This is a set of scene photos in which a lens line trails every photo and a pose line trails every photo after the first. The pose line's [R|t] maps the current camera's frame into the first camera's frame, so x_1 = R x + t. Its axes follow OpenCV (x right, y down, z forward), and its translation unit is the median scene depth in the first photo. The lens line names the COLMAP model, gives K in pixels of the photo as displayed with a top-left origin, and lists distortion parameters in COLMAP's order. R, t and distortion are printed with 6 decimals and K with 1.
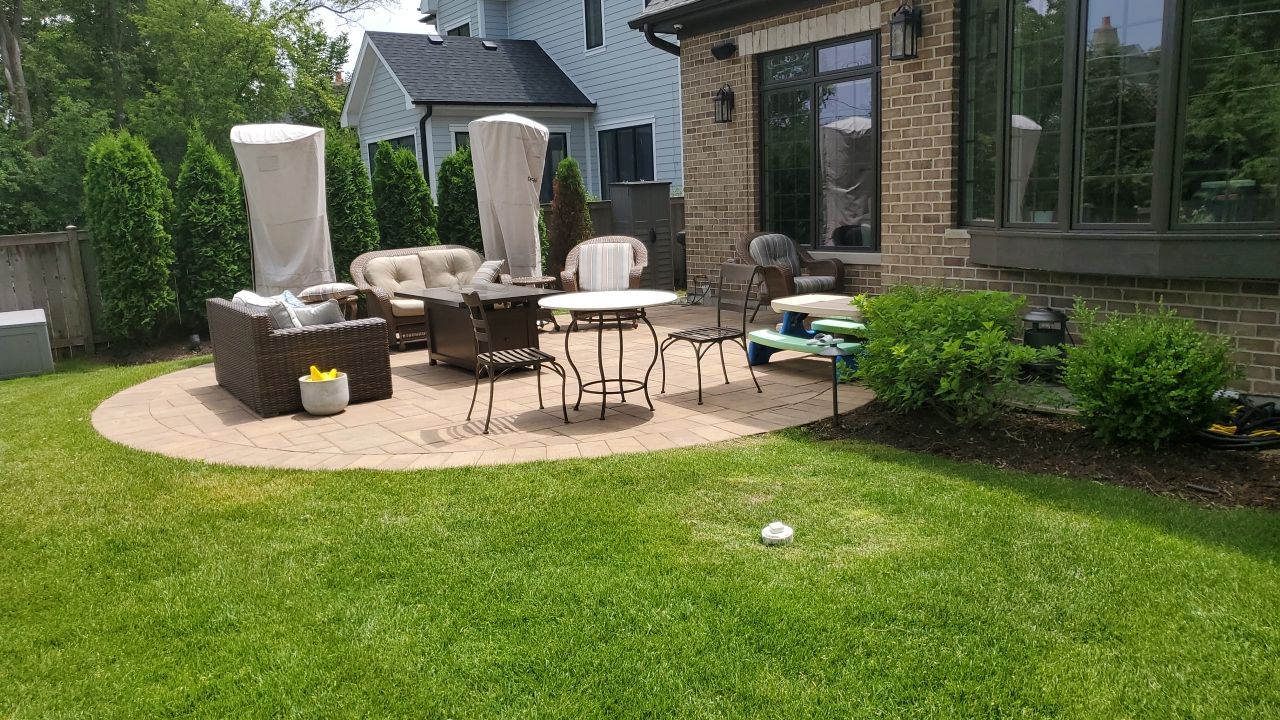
lens RADIAL K [[972.2, 0, 640.6], [0, 972.2, 393.0], [0, 0, 1]] dist [-0.003854, -0.000228]
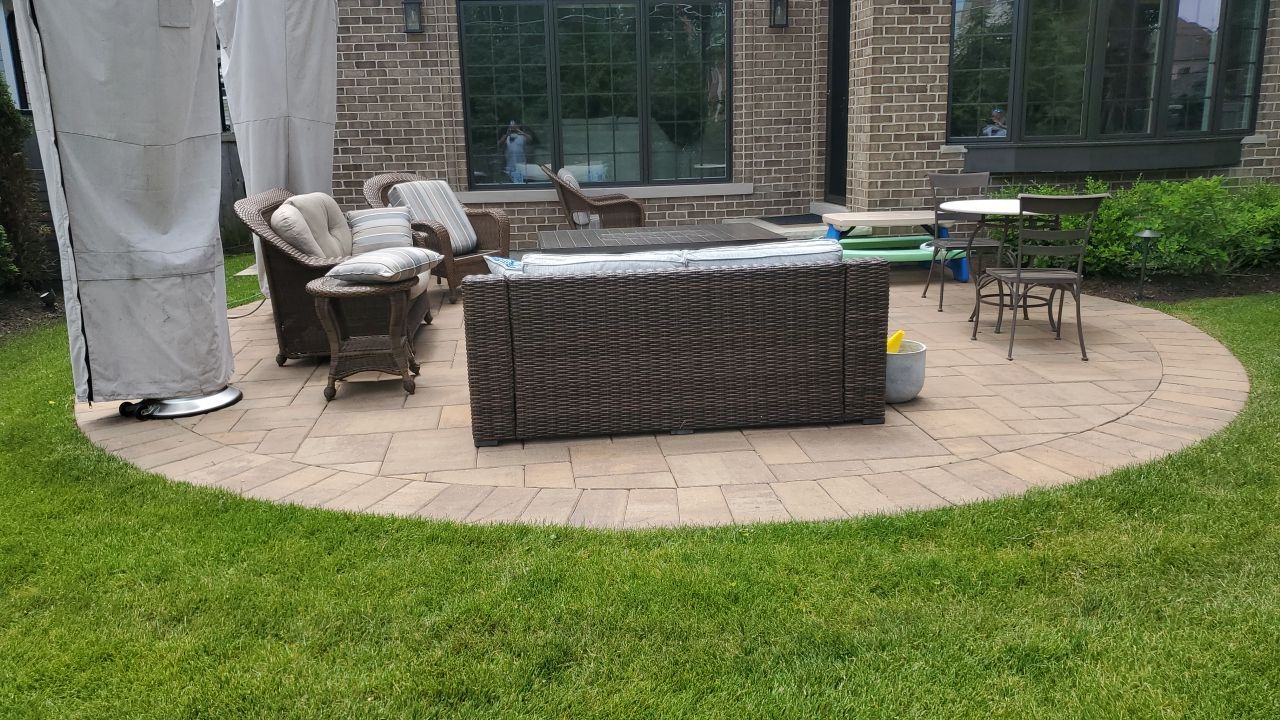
lens RADIAL K [[959.1, 0, 640.0], [0, 959.1, 360.0], [0, 0, 1]] dist [-0.016615, 0.038997]
pose [[0.463641, -0.182950, 0.866929, -0.891631], [0.182936, 0.977134, 0.108371, -0.106419], [-0.866932, 0.108347, 0.486508, 0.772937]]
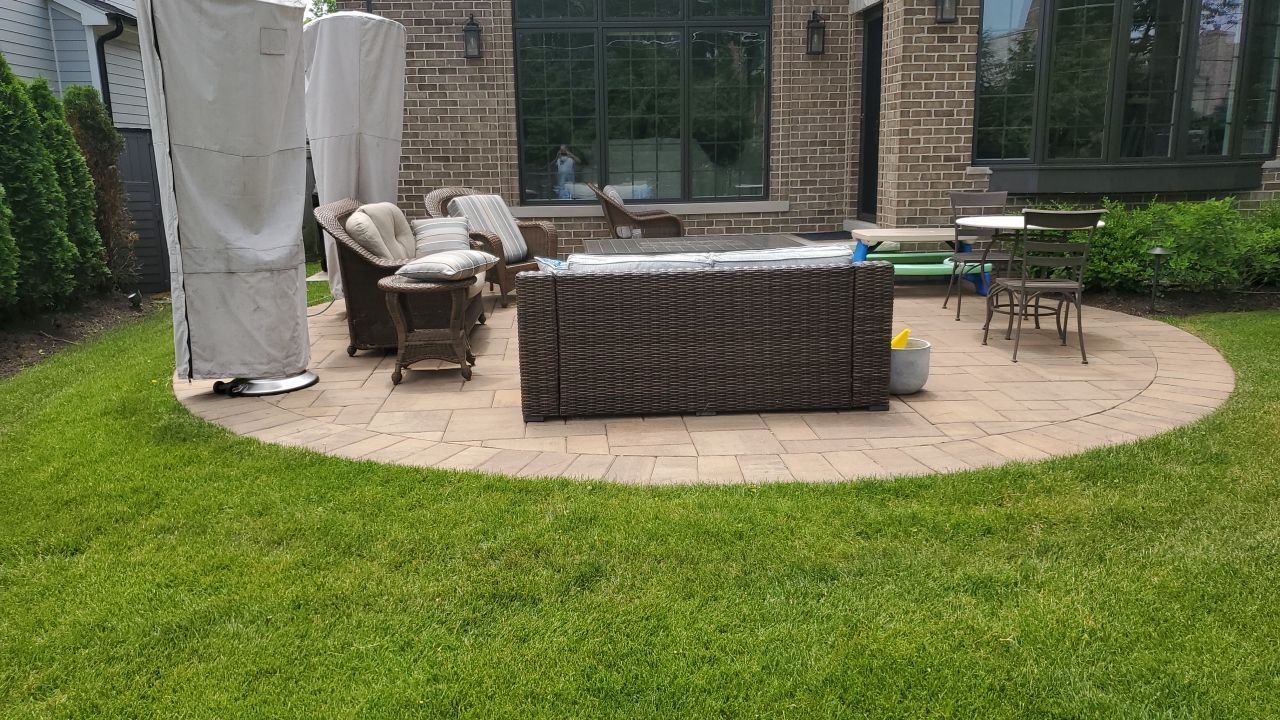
lens RADIAL K [[947.1, 0, 640.0], [0, 947.1, 360.0], [0, 0, 1]] dist [0.005581, -0.001978]
pose [[0.506130, -0.156260, 0.848184, -0.944177], [0.167953, 0.982480, 0.080780, -0.093714], [-0.845946, 0.101570, 0.523507, 0.738208]]
